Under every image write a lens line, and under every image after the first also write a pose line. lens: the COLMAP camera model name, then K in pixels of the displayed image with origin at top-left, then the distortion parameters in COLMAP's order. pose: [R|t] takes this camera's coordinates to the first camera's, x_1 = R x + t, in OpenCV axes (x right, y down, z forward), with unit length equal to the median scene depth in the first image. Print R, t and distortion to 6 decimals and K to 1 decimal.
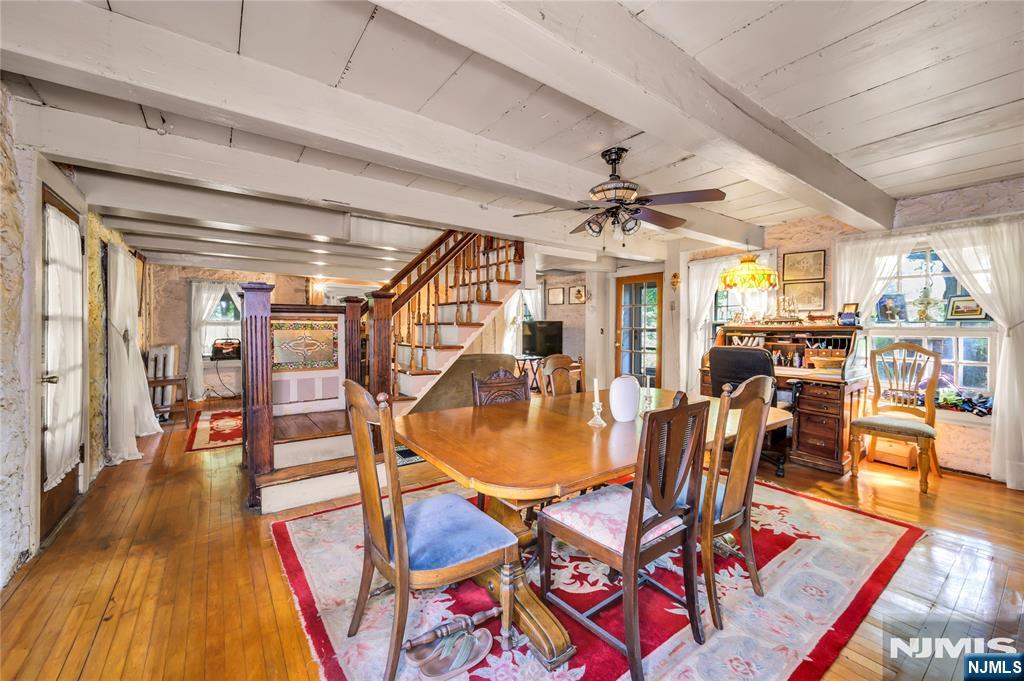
lens RADIAL K [[407.7, 0, 512.0], [0, 407.7, 340.5], [0, 0, 1]] dist [0.000441, 0.000088]
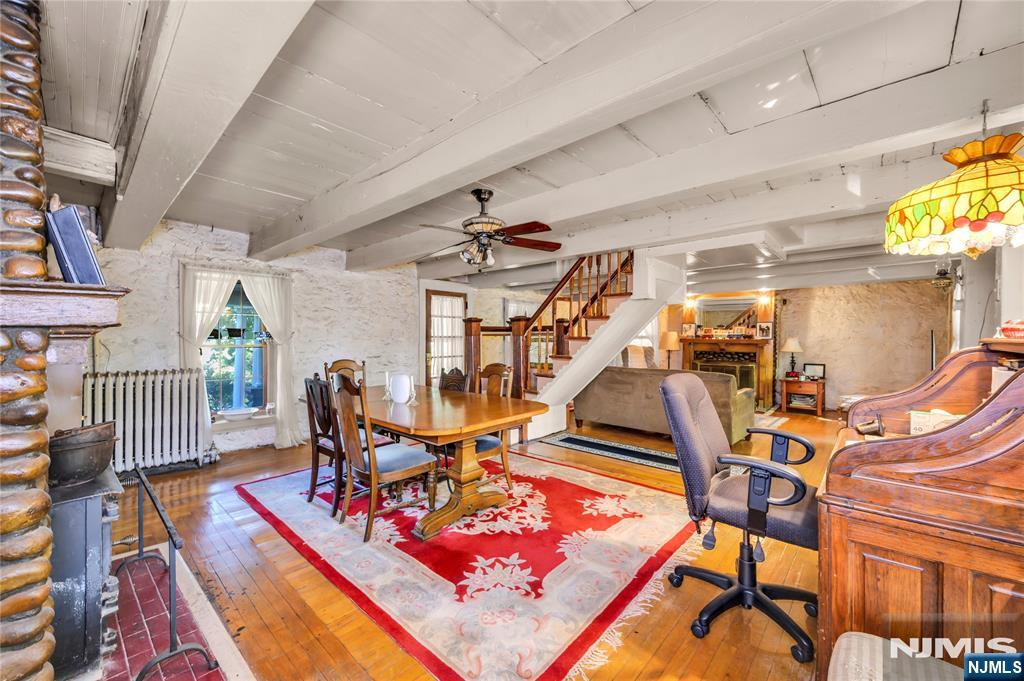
lens RADIAL K [[407.7, 0, 512.0], [0, 407.7, 340.5], [0, 0, 1]] dist [0.000441, 0.000088]
pose [[0.183108, -0.001779, -0.983091, 0.579814], [-0.025827, 0.999645, -0.006620, -0.012154], [0.982754, 0.026603, 0.182997, 0.347082]]
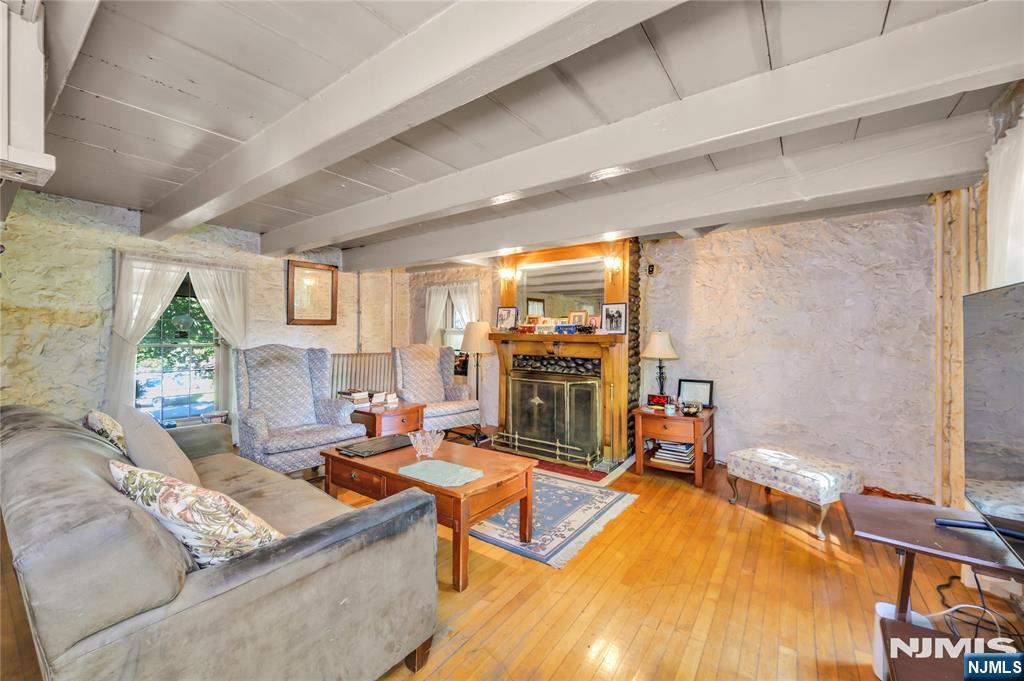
lens RADIAL K [[400.9, 0, 515.1], [0, 400.9, 329.4], [0, 0, 1]] dist [0.000111, 0.000028]
pose [[0.304748, -0.011348, -0.952365, 0.149883], [-0.022700, 0.999558, -0.019174, -0.033056], [0.952162, 0.027462, 0.304356, 0.891201]]
